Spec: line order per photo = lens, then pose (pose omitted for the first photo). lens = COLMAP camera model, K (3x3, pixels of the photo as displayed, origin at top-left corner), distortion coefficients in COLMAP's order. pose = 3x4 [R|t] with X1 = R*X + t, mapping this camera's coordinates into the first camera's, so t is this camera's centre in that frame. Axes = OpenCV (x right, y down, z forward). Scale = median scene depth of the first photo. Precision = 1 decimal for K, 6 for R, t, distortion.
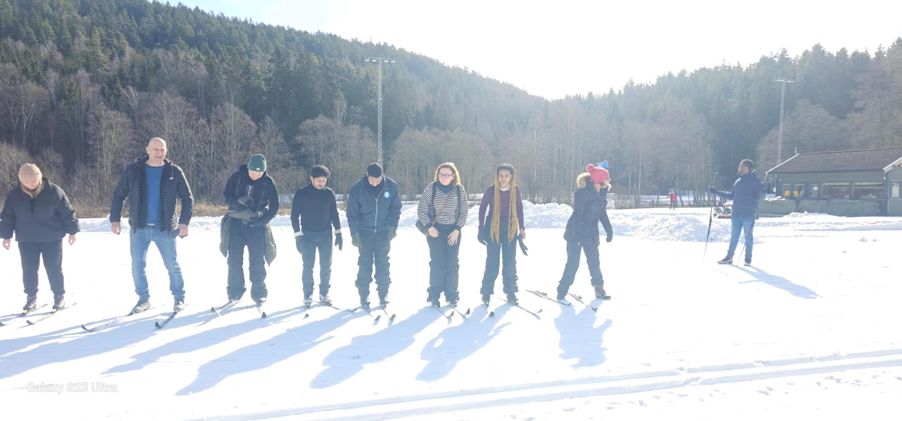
lens RADIAL K [[622.1, 0, 458.6], [0, 622.1, 203.2], [0, 0, 1]] dist [0.039103, -0.051015]
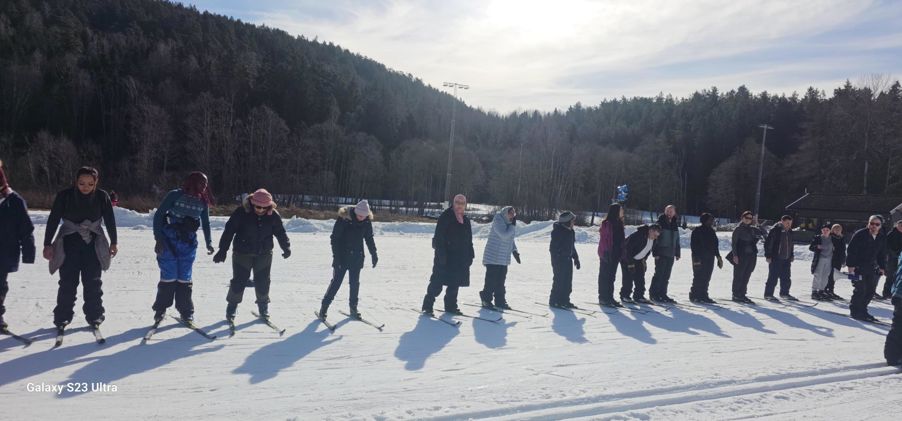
lens RADIAL K [[622.1, 0, 470.1], [0, 622.1, 196.5], [0, 0, 1]] dist [0.039103, -0.051015]
pose [[0.984502, 0.056116, 0.166152, -0.123920], [-0.053071, 0.998332, -0.022714, -0.003890], [-0.167149, 0.013544, 0.985839, -0.040442]]
